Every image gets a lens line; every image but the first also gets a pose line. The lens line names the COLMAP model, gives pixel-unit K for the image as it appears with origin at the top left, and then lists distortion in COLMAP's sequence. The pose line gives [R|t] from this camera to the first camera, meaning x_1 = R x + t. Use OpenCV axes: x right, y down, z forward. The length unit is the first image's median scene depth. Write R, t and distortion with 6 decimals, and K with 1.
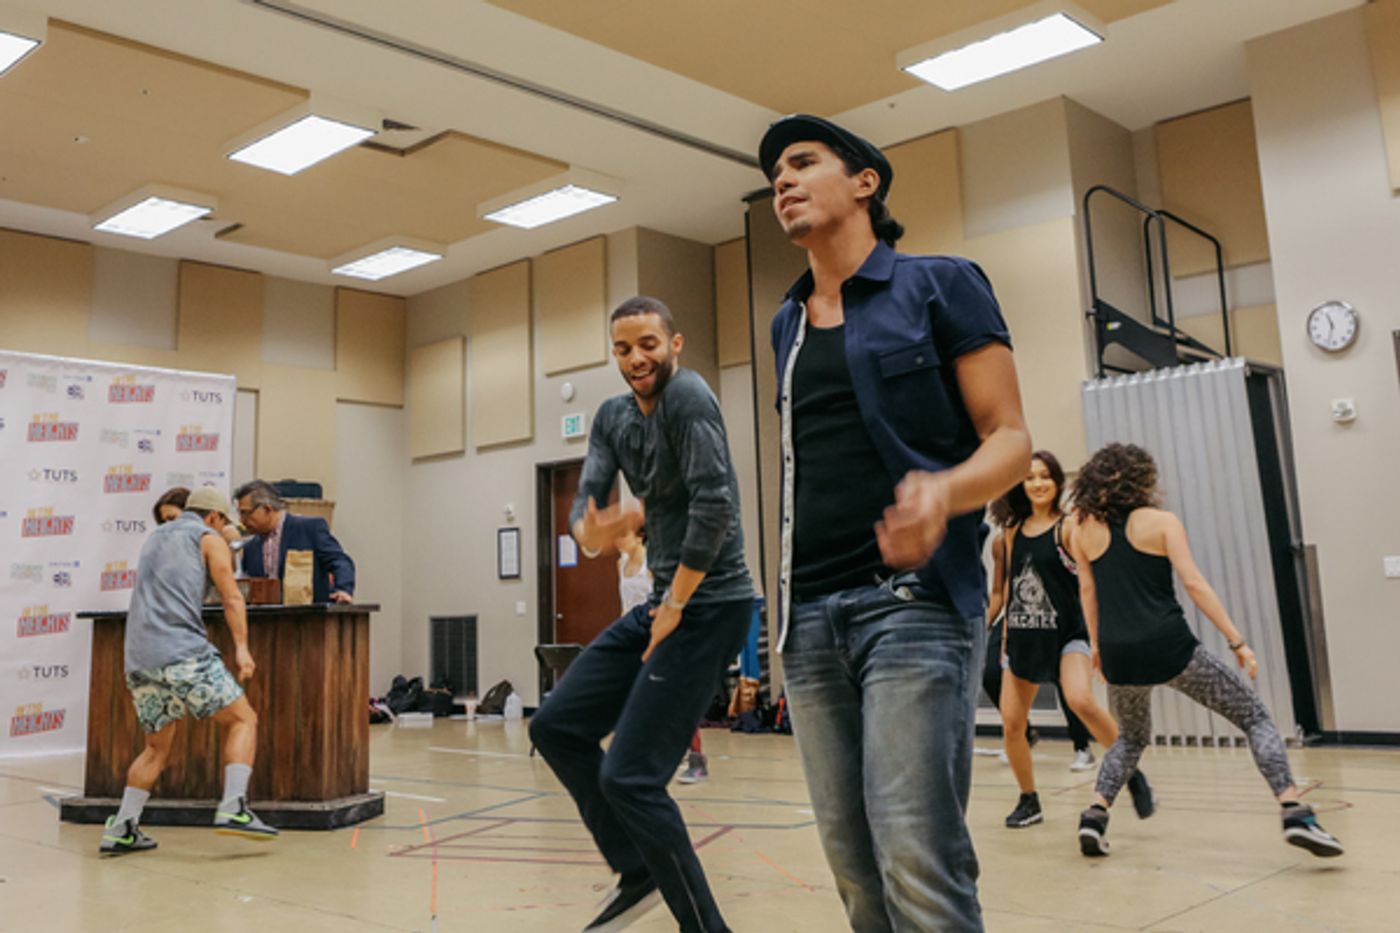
lens RADIAL K [[1380.7, 0, 668.0], [0, 1380.7, 334.6], [0, 0, 1]] dist [-0.103647, 0.112784]
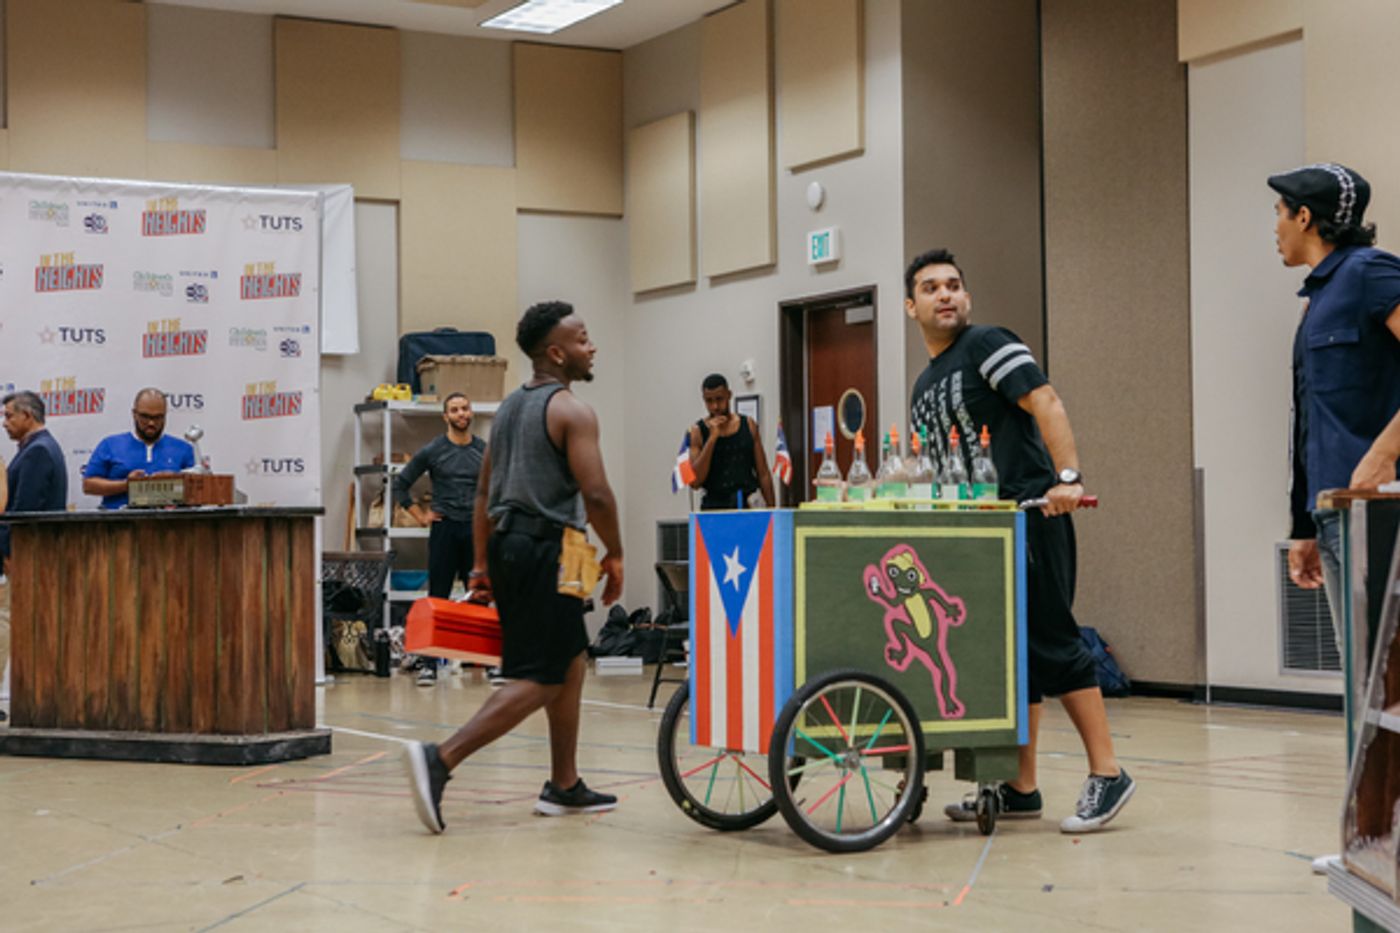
lens RADIAL K [[2427.8, 0, 701.1], [0, 2427.8, 448.6], [0, 0, 1]] dist [0.135778, -0.019592]
pose [[0.958753, 0.006574, -0.284166, 0.261858], [0.042146, 0.985394, 0.164992, -0.043314], [0.281100, -0.170162, 0.944472, -0.195067]]
